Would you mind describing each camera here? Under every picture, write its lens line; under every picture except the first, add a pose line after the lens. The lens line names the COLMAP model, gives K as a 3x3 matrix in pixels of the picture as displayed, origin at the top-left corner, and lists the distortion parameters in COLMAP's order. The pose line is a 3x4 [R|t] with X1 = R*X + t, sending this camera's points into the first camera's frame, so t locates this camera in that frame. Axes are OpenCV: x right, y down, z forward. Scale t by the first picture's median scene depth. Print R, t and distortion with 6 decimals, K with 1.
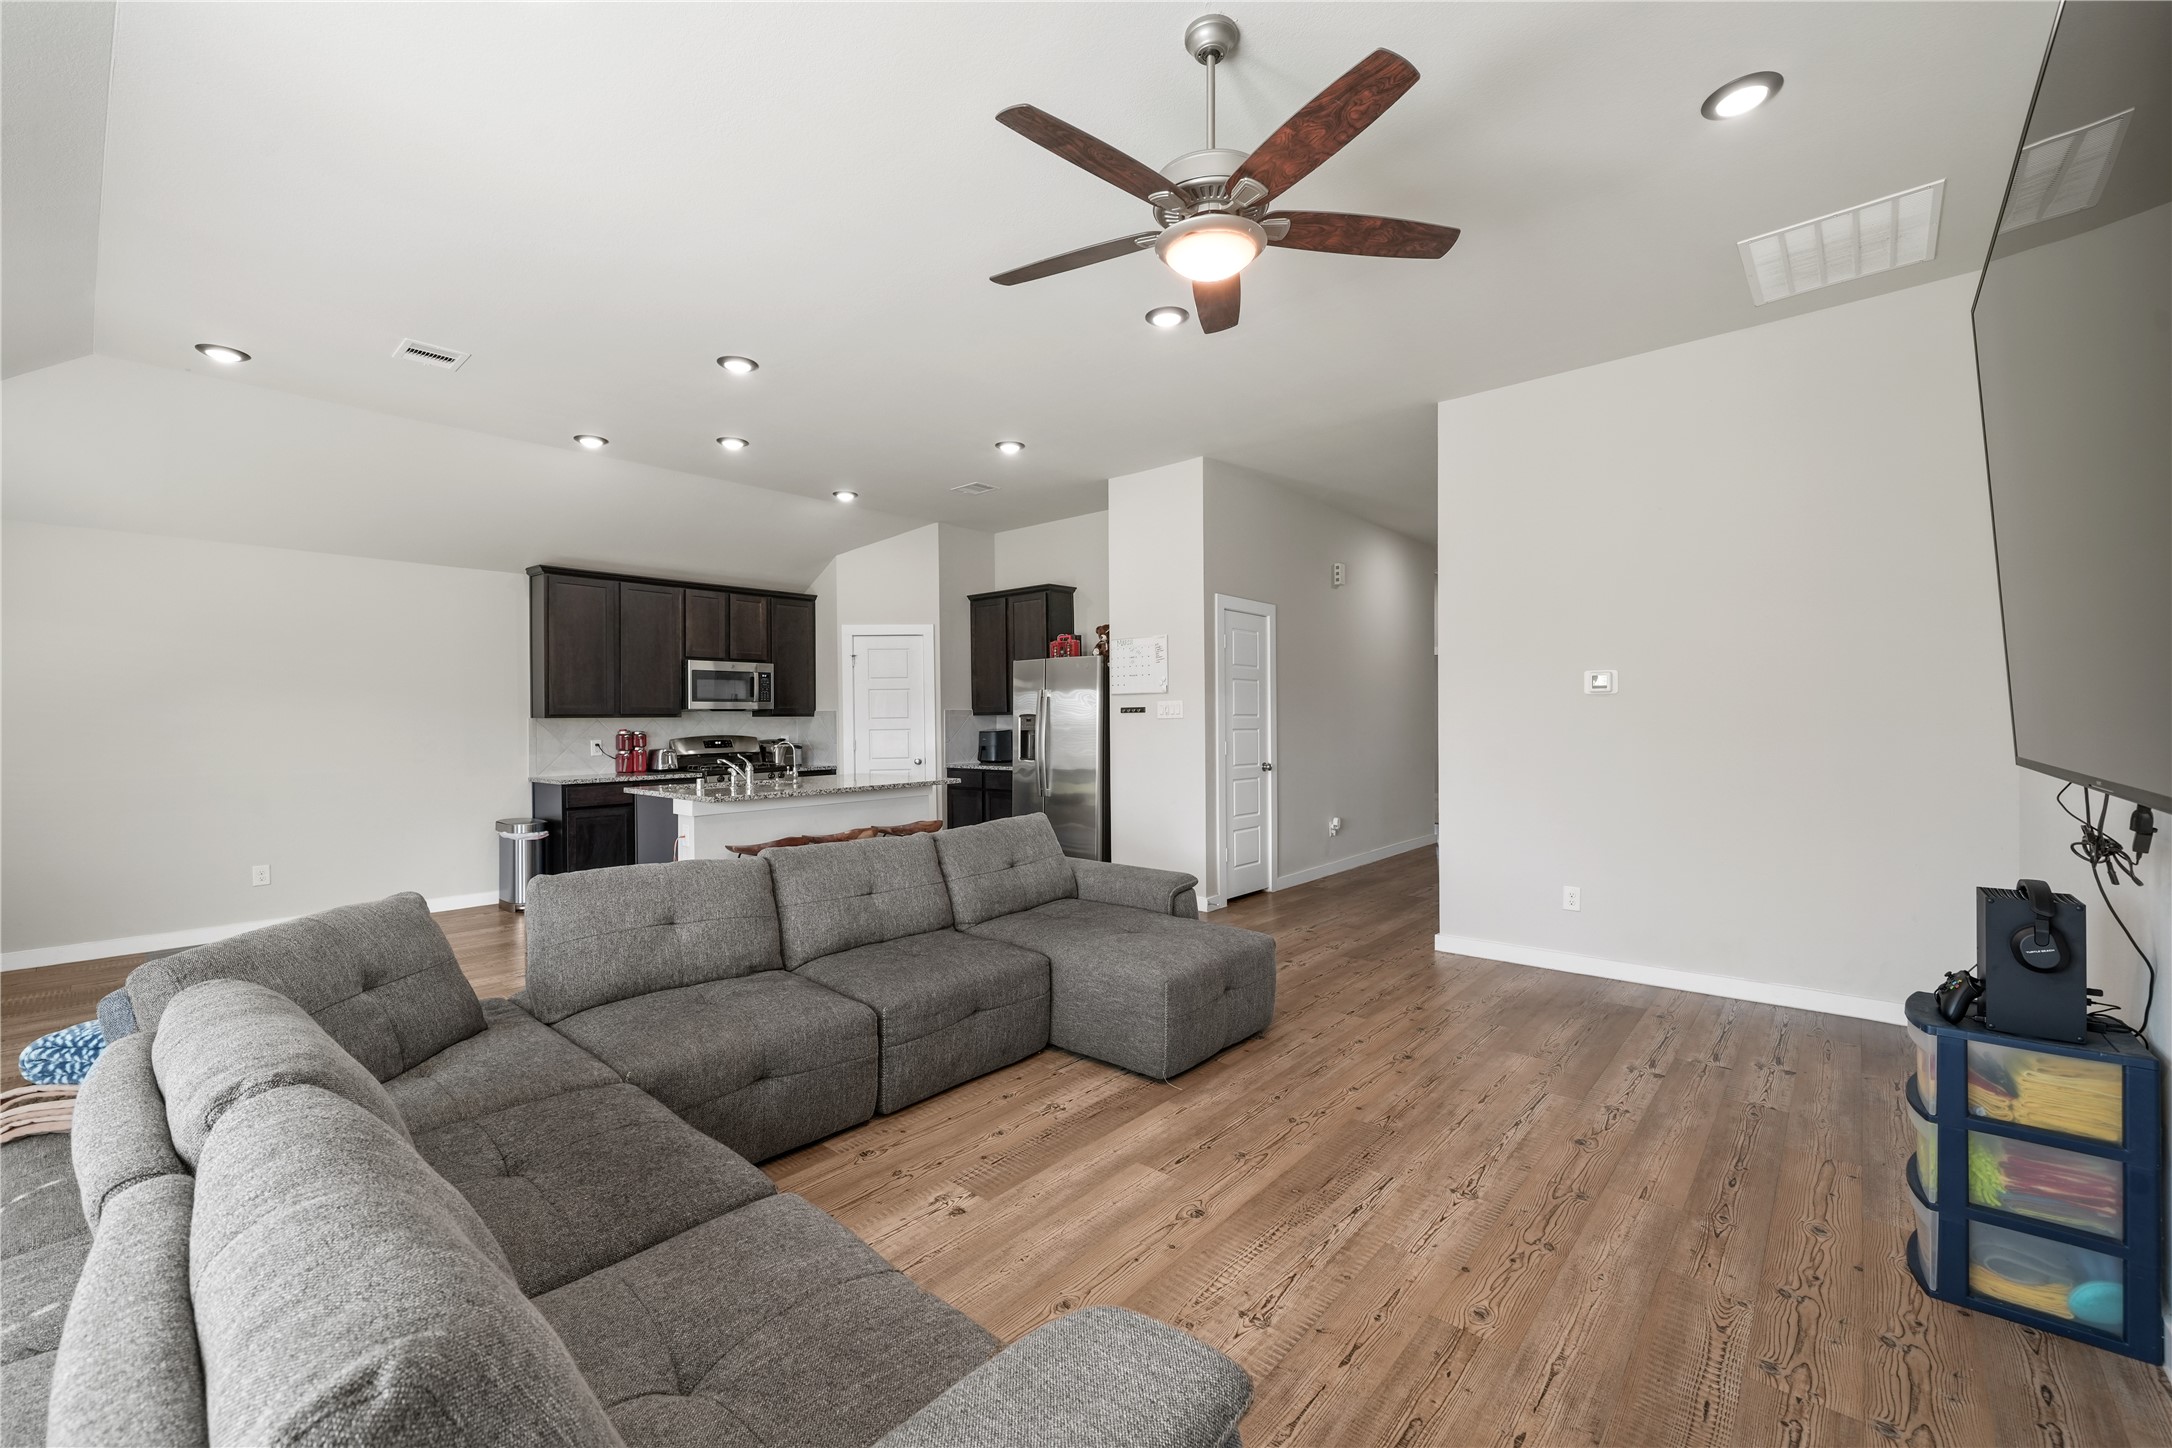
lens RADIAL K [[878.7, 0, 1086.0], [0, 878.7, 724.0], [0, 0, 1]] dist [0.000585, 0.000021]
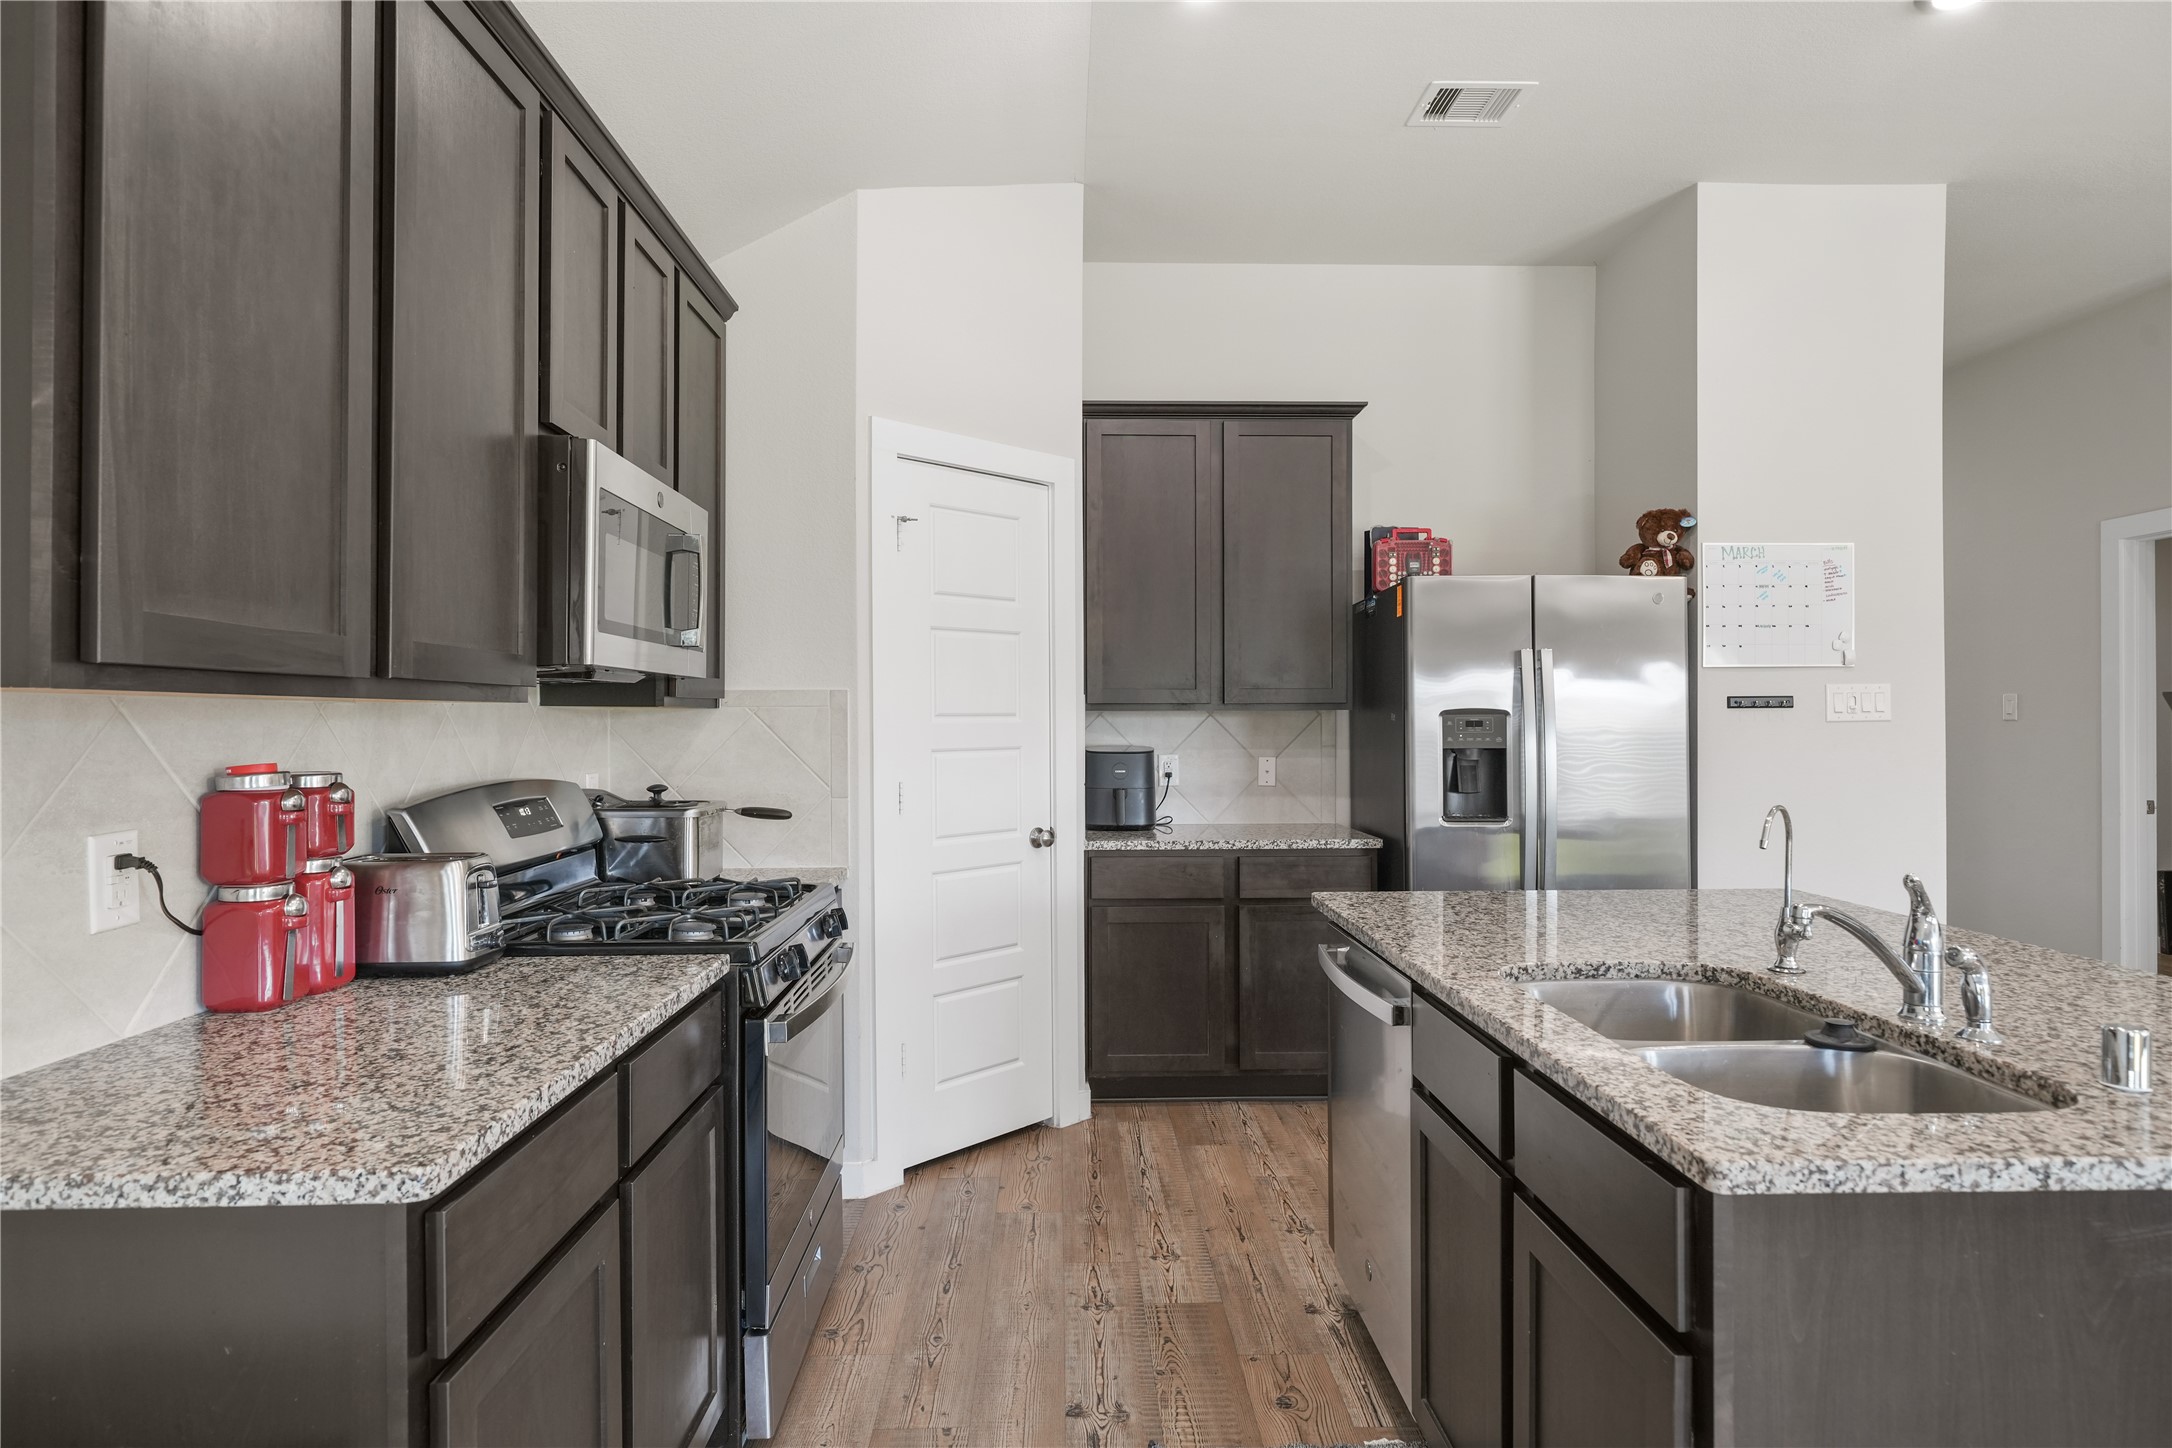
lens RADIAL K [[1207.7, 0, 1086.0], [0, 1207.7, 724.0], [0, 0, 1]] dist [0.000364, -0.000264]
pose [[0.736443, 0.004882, 0.676482, -0.570462], [-0.000190, 0.999975, -0.007011, -0.000201], [-0.676499, 0.005034, 0.736426, 0.707906]]
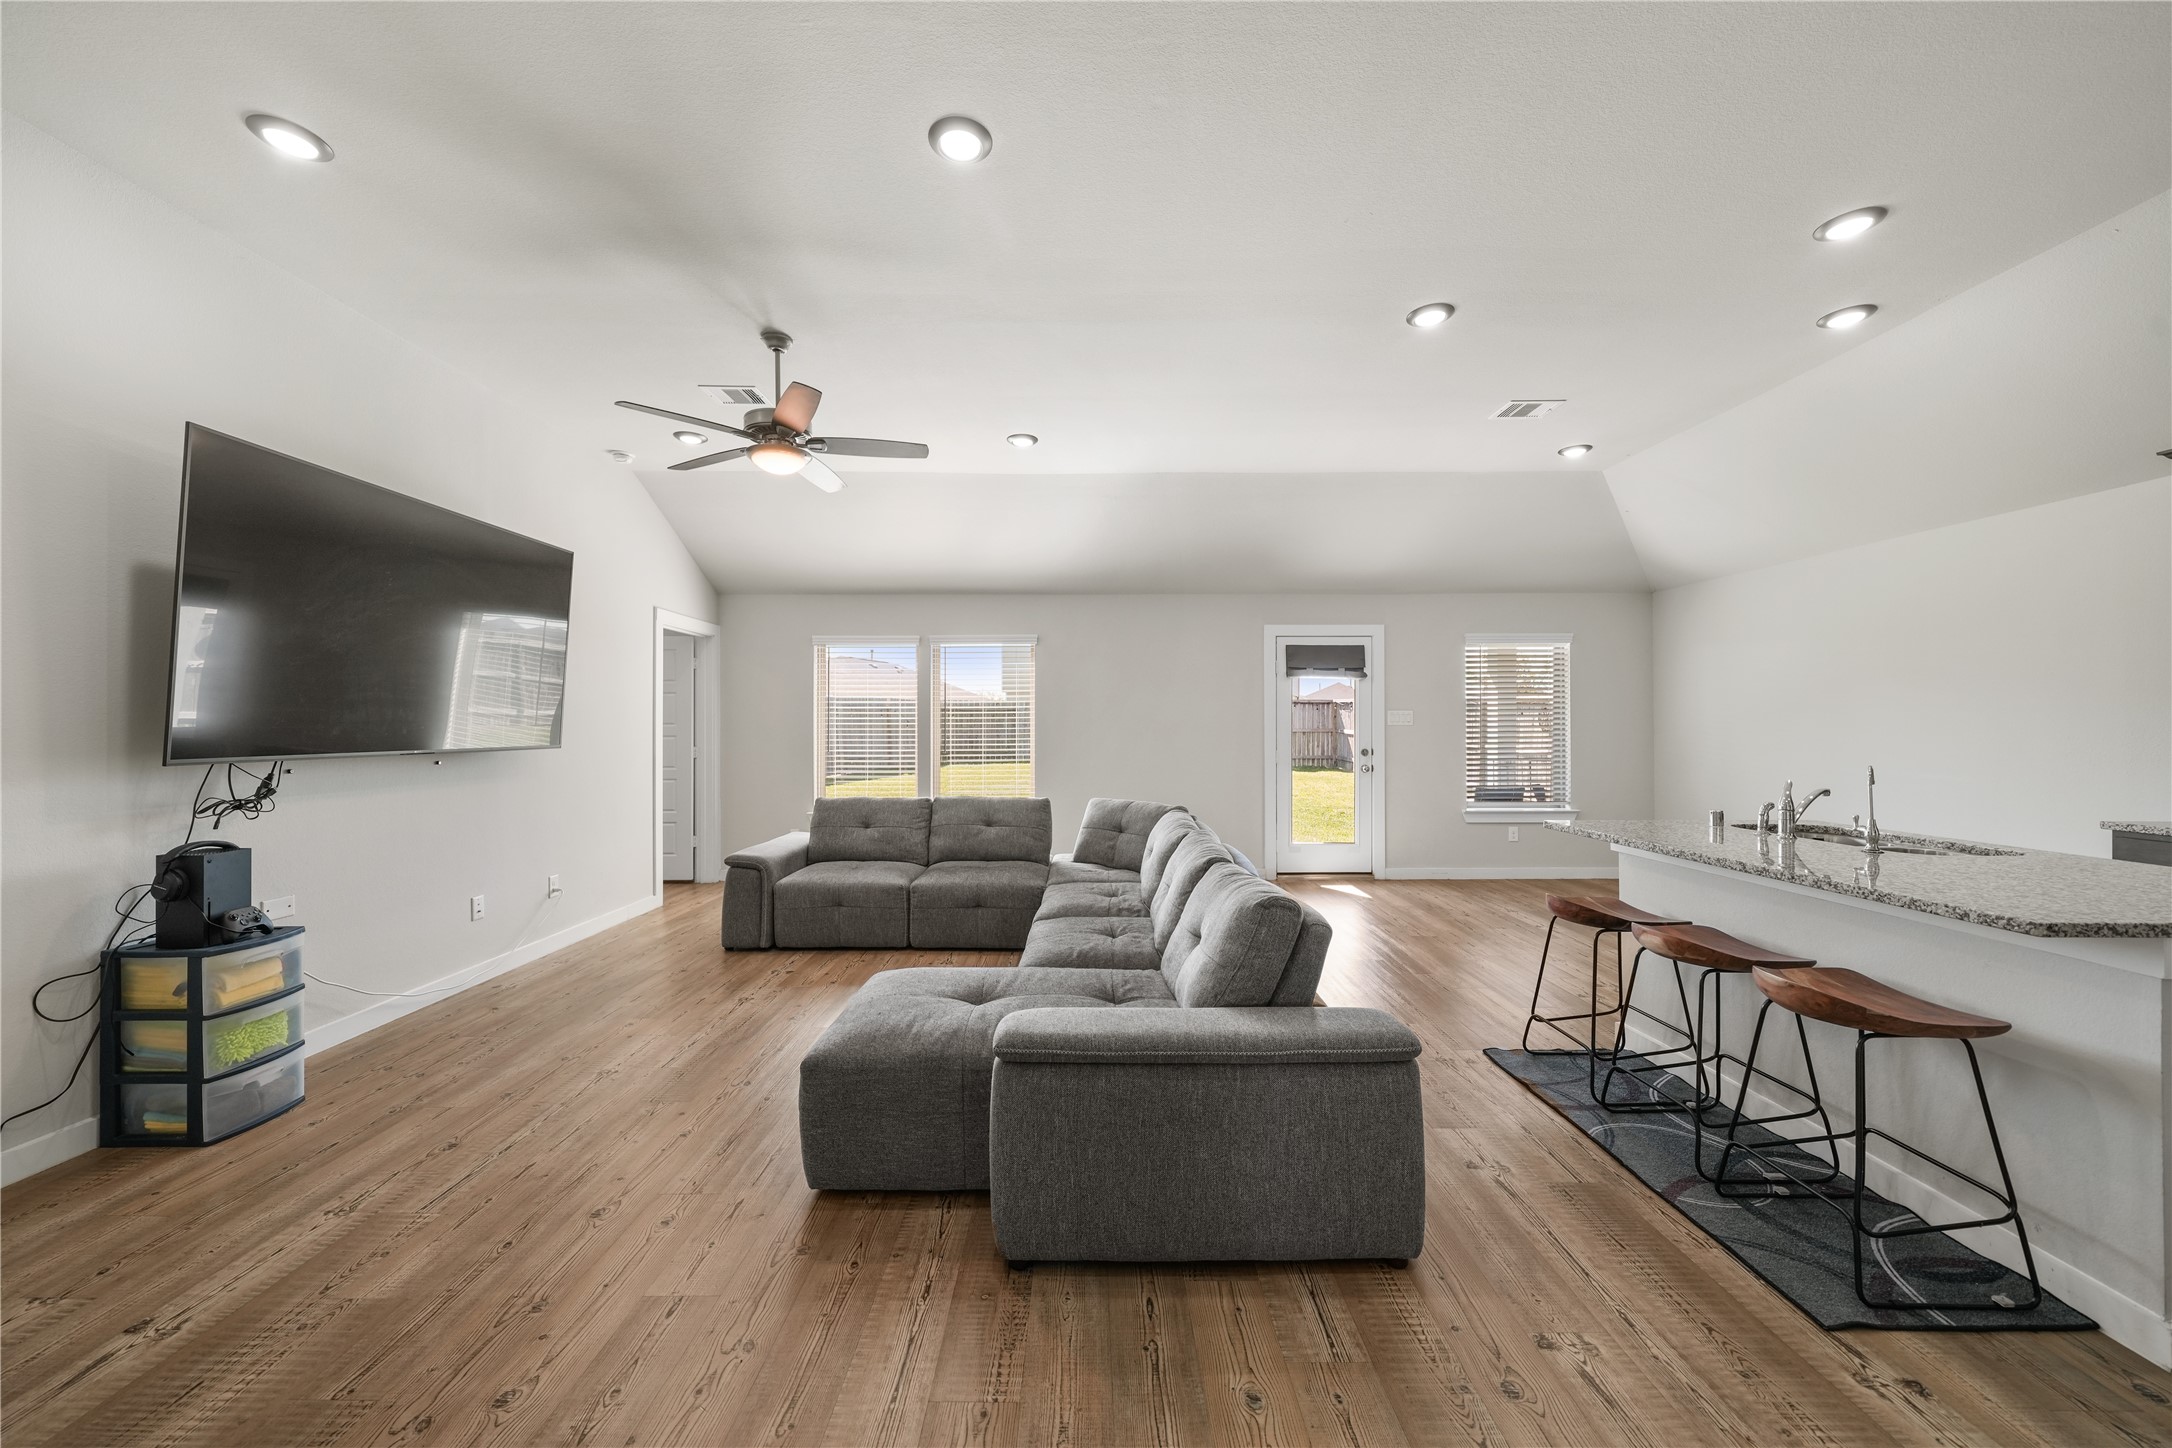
lens RADIAL K [[797.3, 0, 1079.2], [0, 797.3, 717.5], [0, 0, 1]] dist [-0.000617, -0.000021]
pose [[-0.755512, 0.003395, -0.655127, 0.238287], [0.003694, 0.999993, 0.000922, -0.007280], [0.655125, -0.001723, -0.755519, 0.841501]]
